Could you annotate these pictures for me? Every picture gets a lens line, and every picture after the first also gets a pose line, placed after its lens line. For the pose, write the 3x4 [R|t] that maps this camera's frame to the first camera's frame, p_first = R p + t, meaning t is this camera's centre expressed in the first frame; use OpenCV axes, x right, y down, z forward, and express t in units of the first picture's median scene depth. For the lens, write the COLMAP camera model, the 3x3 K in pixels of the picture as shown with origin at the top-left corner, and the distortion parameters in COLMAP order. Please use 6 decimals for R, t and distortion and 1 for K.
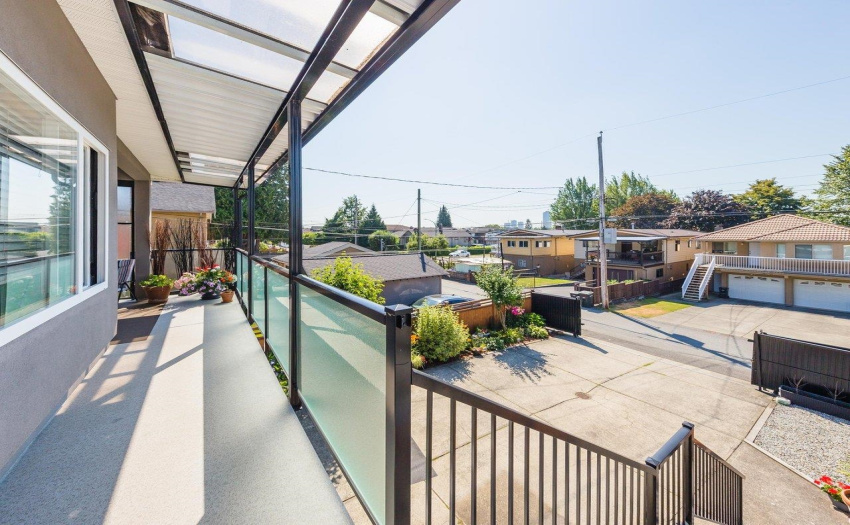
lens RADIAL K [[316.2, 0, 422.6], [0, 316.2, 232.7], [0, 0, 1]] dist [0.001919, 0.000130]
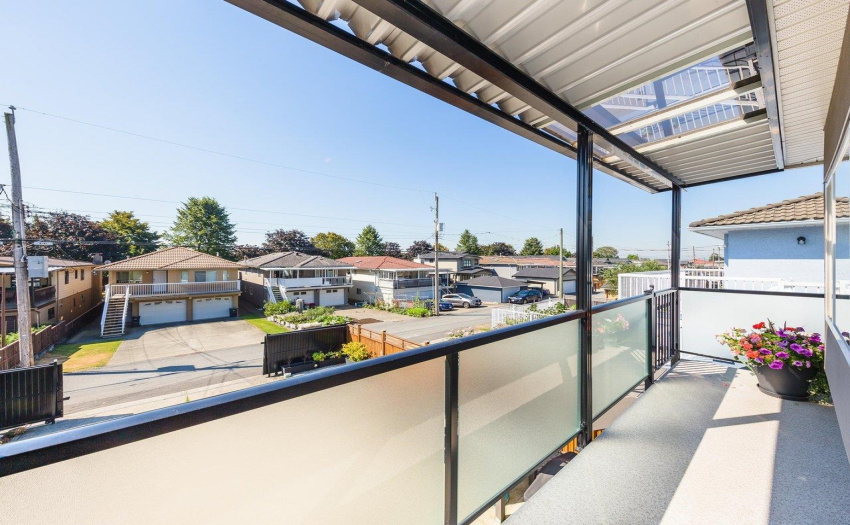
lens RADIAL K [[321.6, 0, 425.0], [0, 321.6, 262.5], [0, 0, 1]] dist [-0.000075, -0.000066]
pose [[-0.114581, -0.002027, 0.993412, -0.177119], [-0.002722, 0.999995, 0.001726, -0.002167], [-0.993410, -0.002506, -0.114586, 0.214653]]
